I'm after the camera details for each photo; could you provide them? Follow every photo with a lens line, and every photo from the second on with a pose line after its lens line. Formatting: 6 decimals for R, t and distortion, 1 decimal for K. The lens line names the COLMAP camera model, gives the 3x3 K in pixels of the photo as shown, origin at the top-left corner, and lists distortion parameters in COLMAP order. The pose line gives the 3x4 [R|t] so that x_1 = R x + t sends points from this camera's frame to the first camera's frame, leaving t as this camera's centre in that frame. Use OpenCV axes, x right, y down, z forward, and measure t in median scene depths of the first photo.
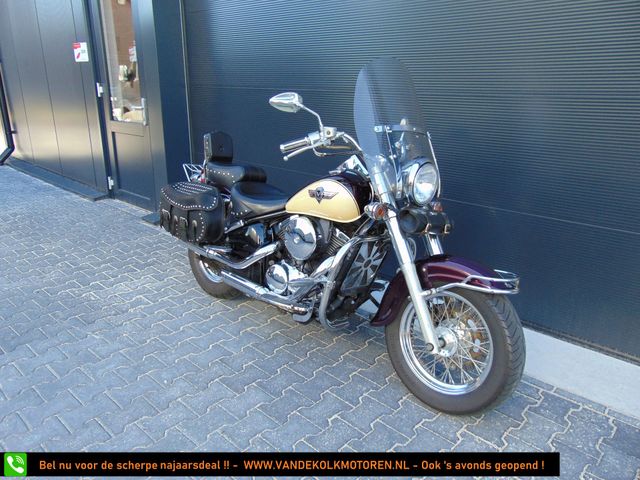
lens RADIAL K [[481.3, 0, 320.0], [0, 481.3, 240.0], [0, 0, 1]] dist [-0.026063, 0.055971]
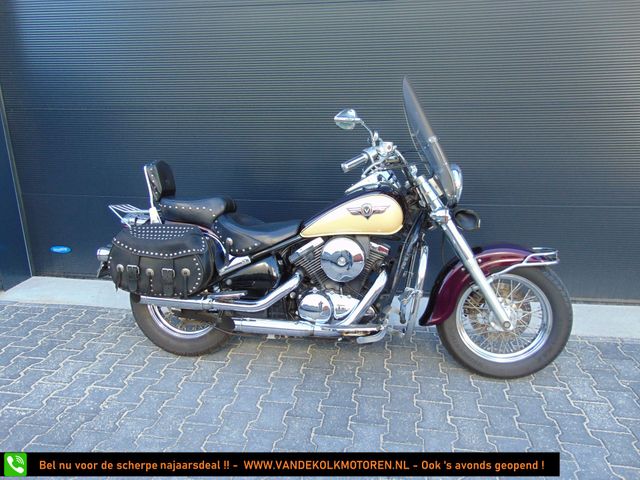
lens RADIAL K [[480.4, 0, 320.0], [0, 480.4, 240.0], [0, 0, 1]] dist [-0.032592, 0.060948]
pose [[0.823099, -0.176327, 0.539830, -0.568660], [0.196463, 0.980294, 0.020643, -0.068138], [-0.532832, 0.089066, 0.841521, 0.206363]]
